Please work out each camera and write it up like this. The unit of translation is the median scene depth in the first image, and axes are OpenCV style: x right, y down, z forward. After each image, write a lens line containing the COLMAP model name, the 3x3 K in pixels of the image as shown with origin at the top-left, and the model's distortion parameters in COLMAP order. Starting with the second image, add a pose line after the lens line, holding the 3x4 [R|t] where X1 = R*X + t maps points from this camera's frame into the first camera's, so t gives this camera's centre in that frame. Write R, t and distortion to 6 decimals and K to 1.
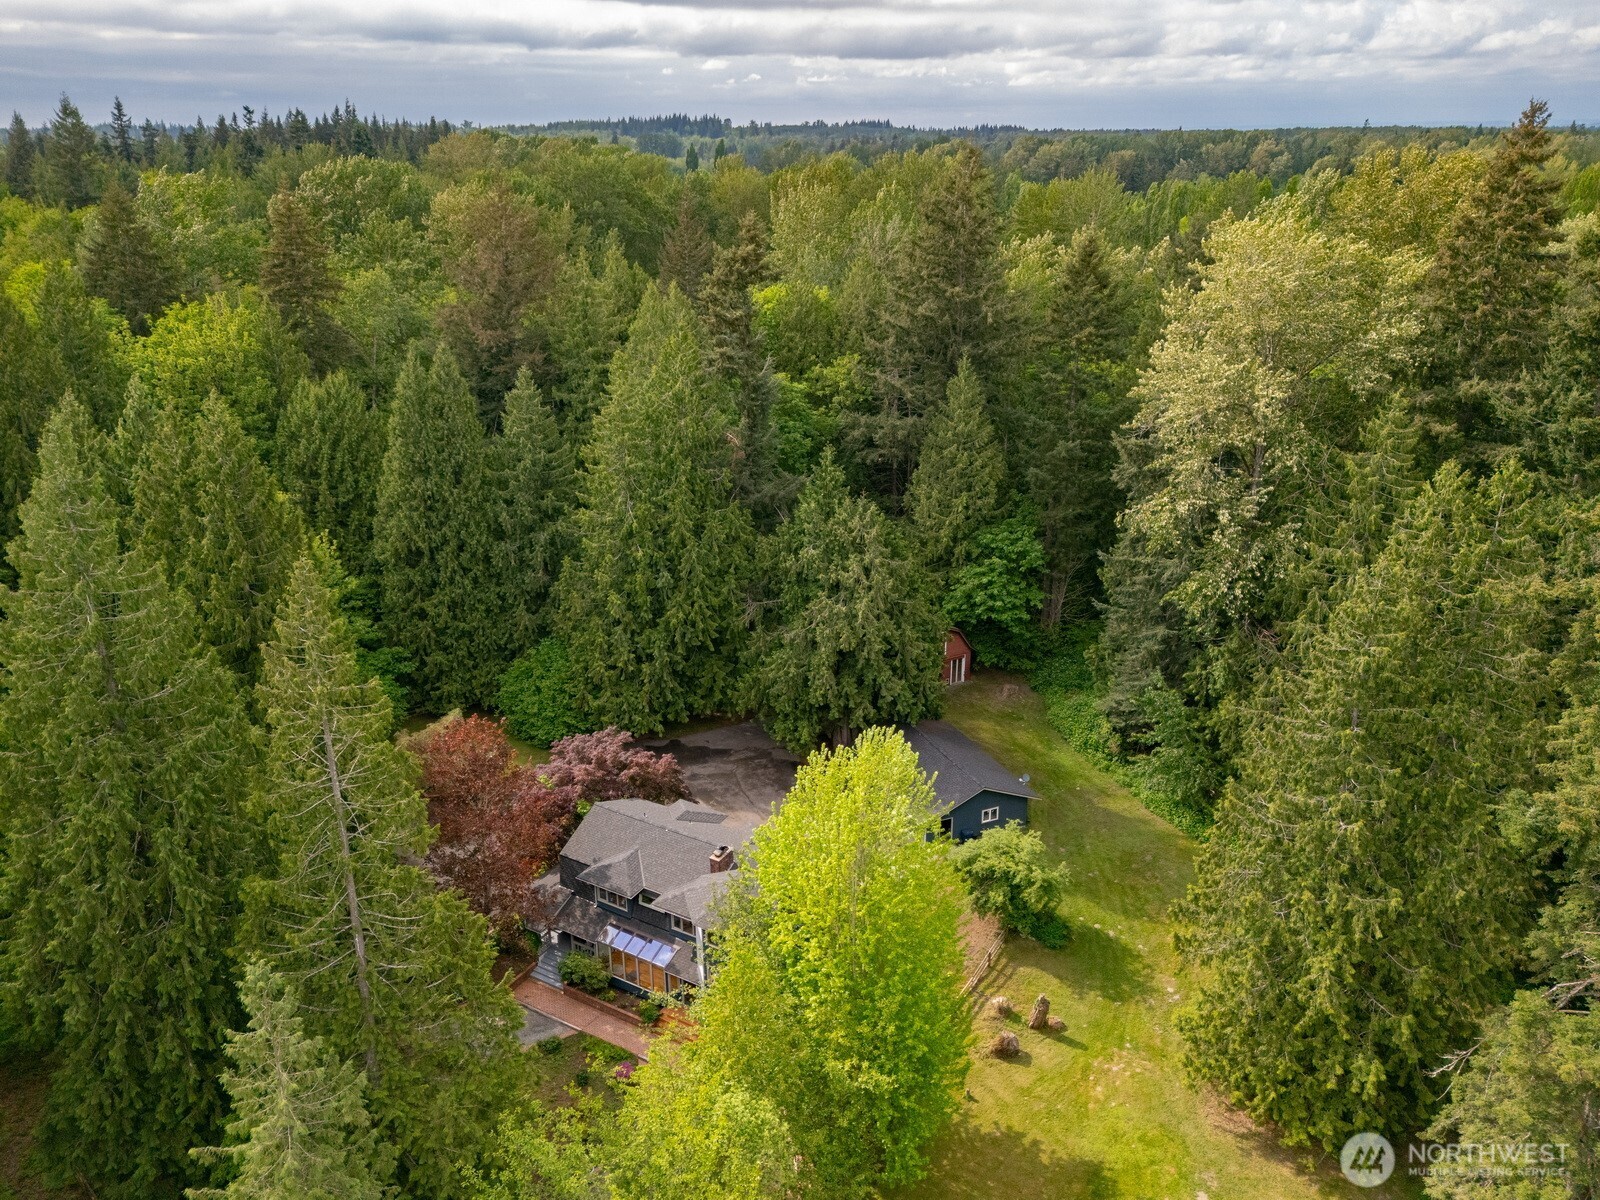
lens RADIAL K [[1162.6, 0, 791.2], [0, 1162.6, 602.9], [0, 0, 1]] dist [0.097943, -0.095580]
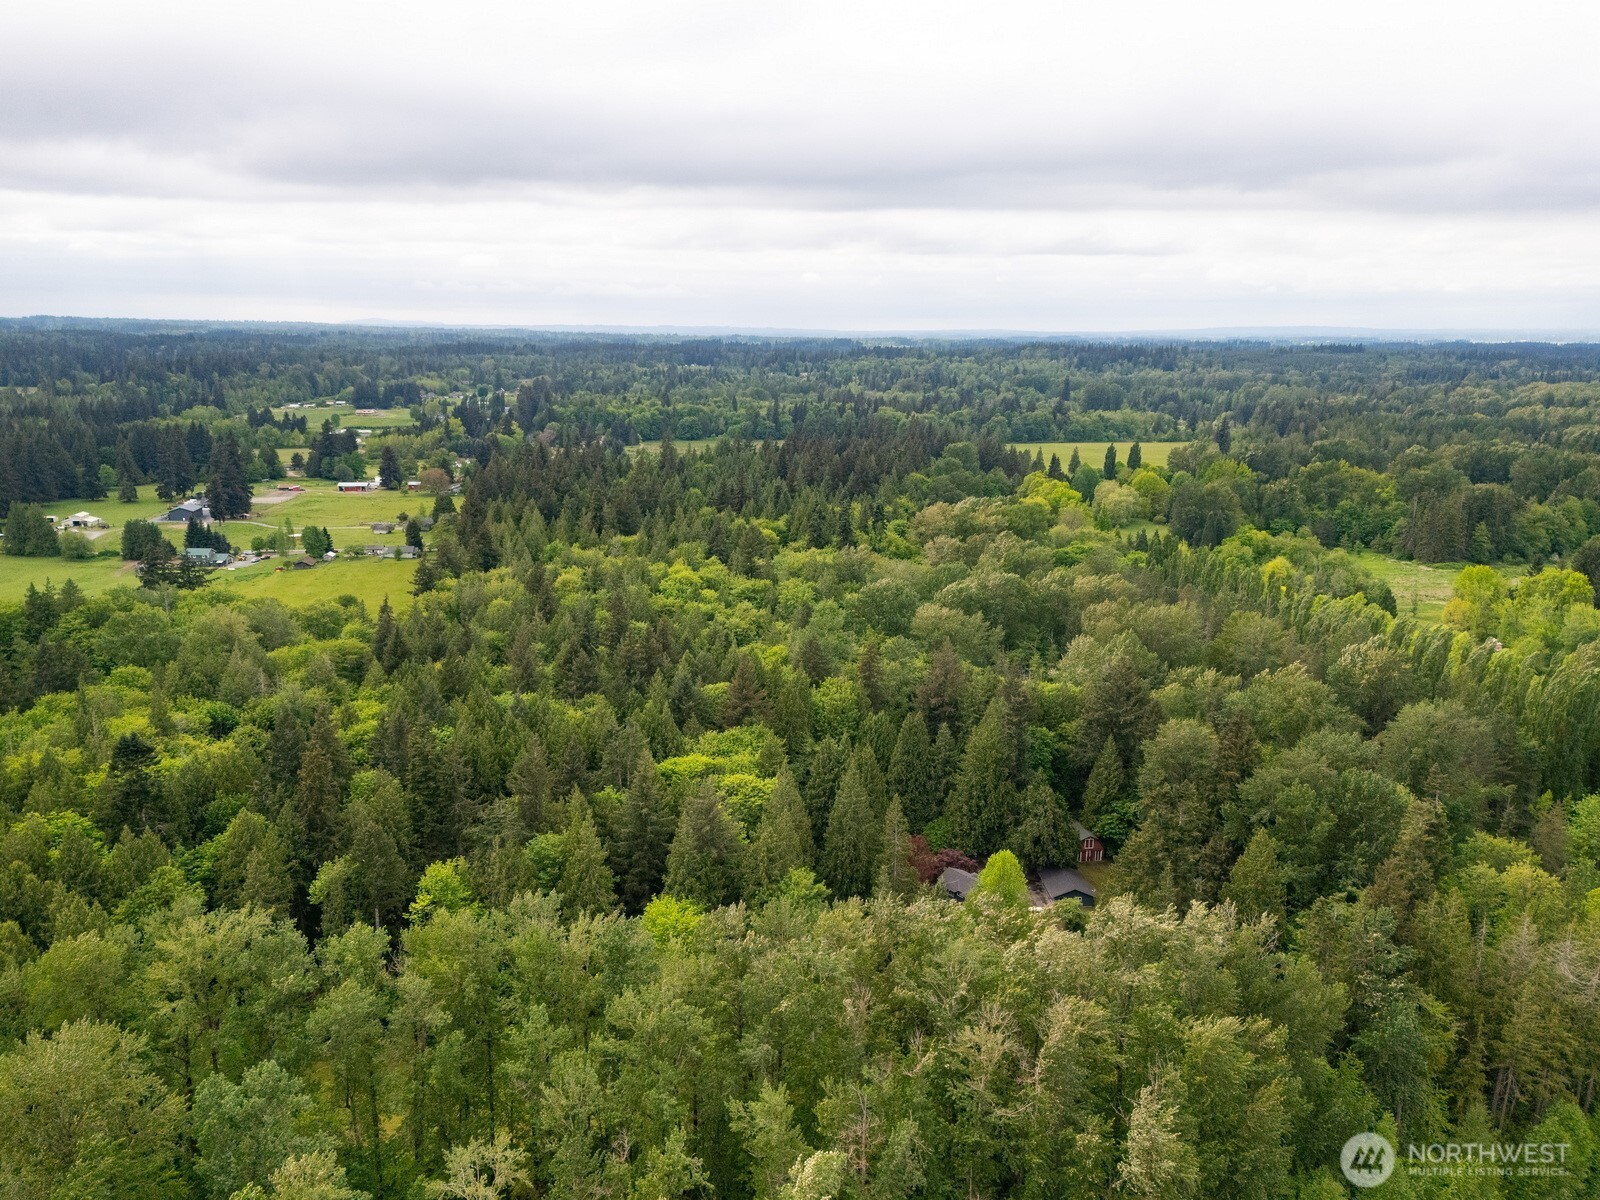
lens RADIAL K [[1162.6, 0, 791.2], [0, 1162.6, 602.9], [0, 0, 1]] dist [0.097943, -0.095580]
pose [[0.931629, 0.088667, -0.352427, 0.432938], [-0.143841, 0.980549, -0.133540, -0.051607], [0.333732, 0.175104, 0.926262, -1.970655]]
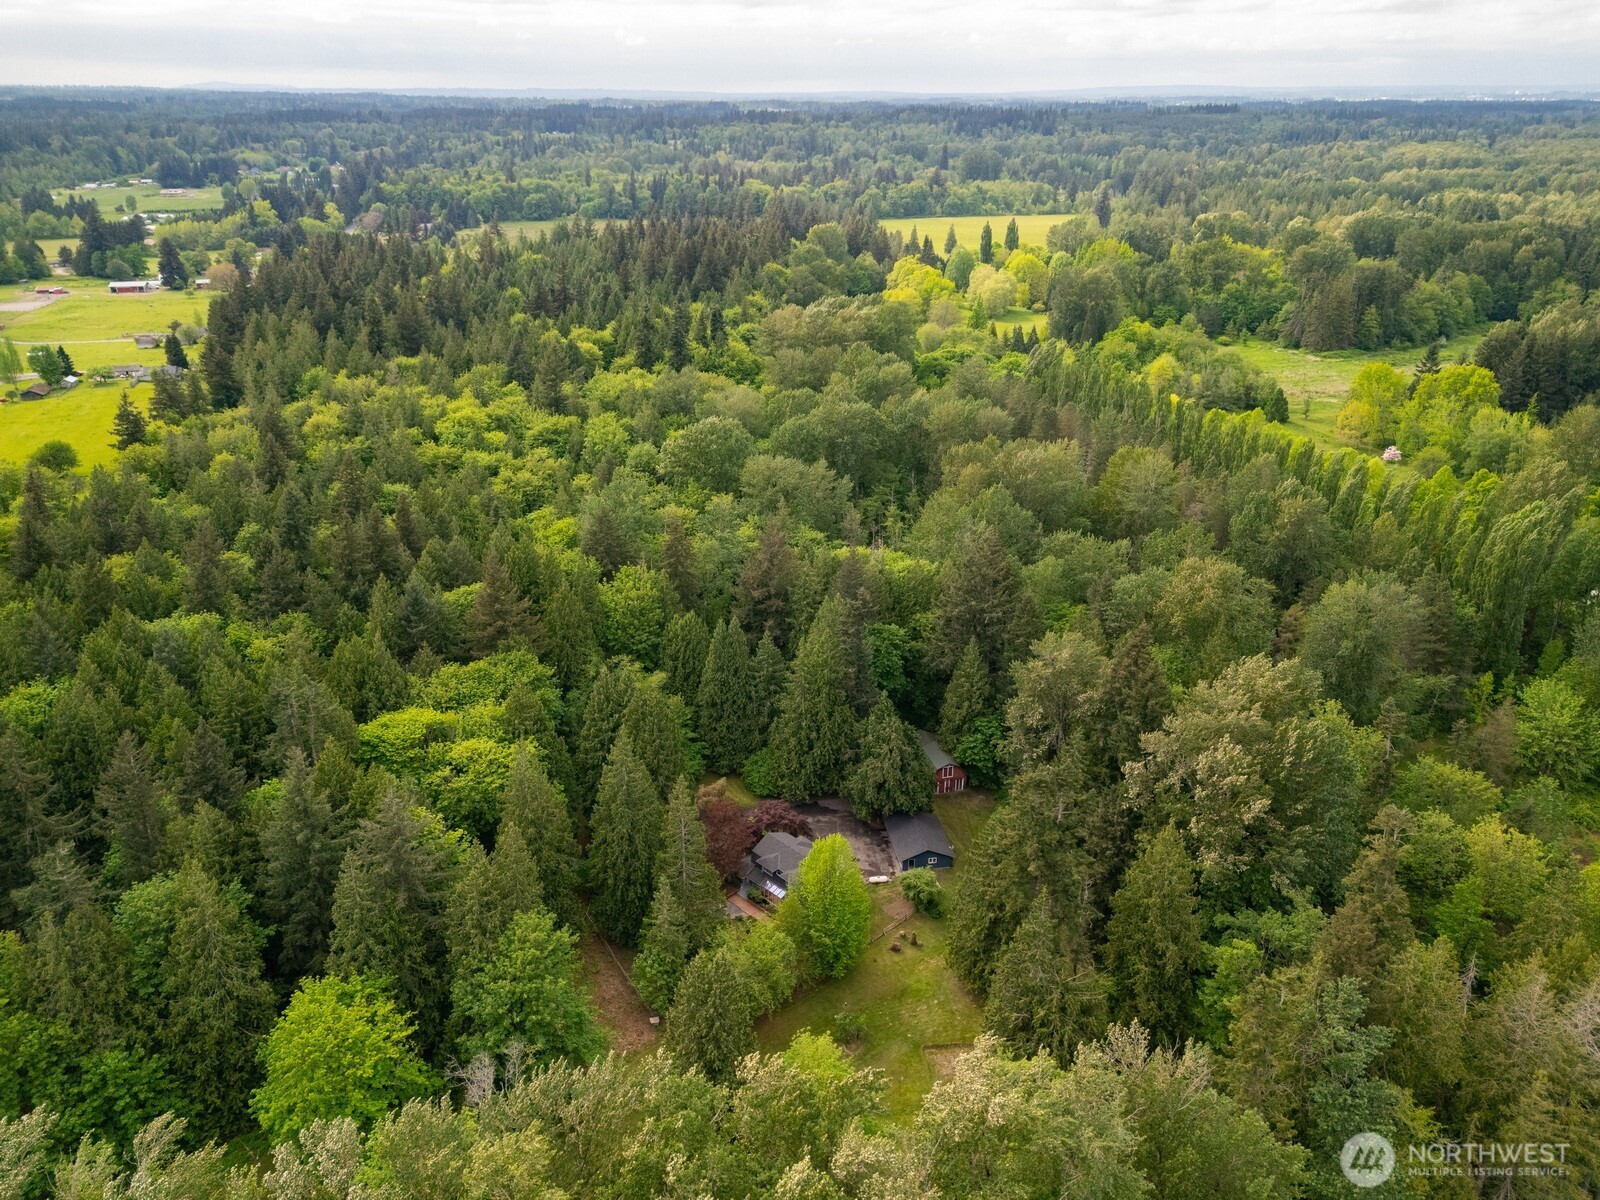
lens RADIAL K [[1144.0, 0, 798.6], [0, 1144.0, 575.4], [0, 0, 1]] dist [0.072013, -0.058709]
pose [[0.964939, 0.099663, -0.242818, 0.374274], [-0.097830, 0.995010, 0.019627, -0.369352], [0.243562, 0.004816, 0.969873, -1.188480]]
